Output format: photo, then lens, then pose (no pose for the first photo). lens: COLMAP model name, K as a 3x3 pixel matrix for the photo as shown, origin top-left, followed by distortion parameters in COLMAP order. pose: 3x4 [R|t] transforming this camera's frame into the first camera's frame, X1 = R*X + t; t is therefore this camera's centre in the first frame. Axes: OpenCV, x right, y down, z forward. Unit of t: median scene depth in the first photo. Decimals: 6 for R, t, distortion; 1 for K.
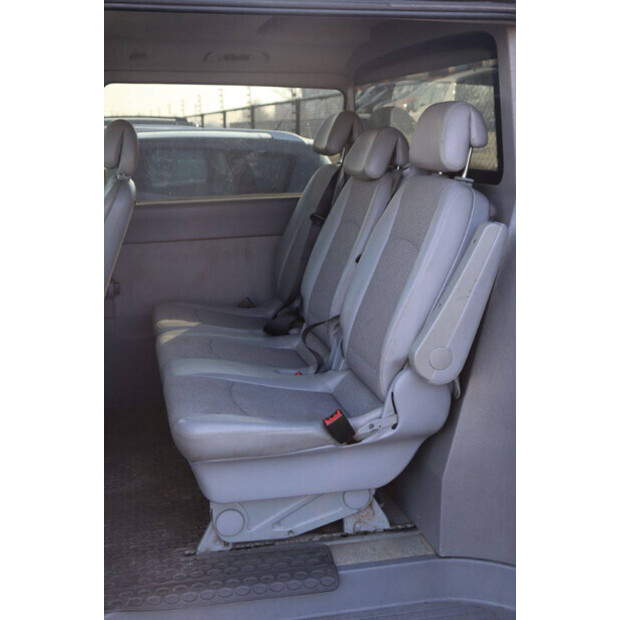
lens RADIAL K [[786.9, 0, 311.9], [0, 786.9, 312.8], [0, 0, 1]] dist [0.052850, 0.000000]
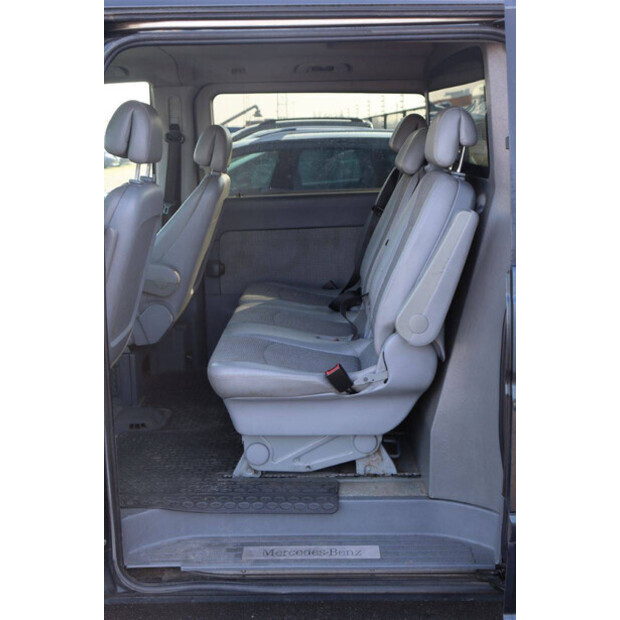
lens RADIAL K [[786.9, 0, 308.0], [0, 786.9, 307.8], [0, 0, 1]] dist [0.052850, 0.000000]
pose [[0.973587, 0.040192, -0.224750, 0.236359], [-0.041459, 0.999140, -0.000918, 0.036986], [0.224520, 0.010211, 0.974416, -0.175301]]
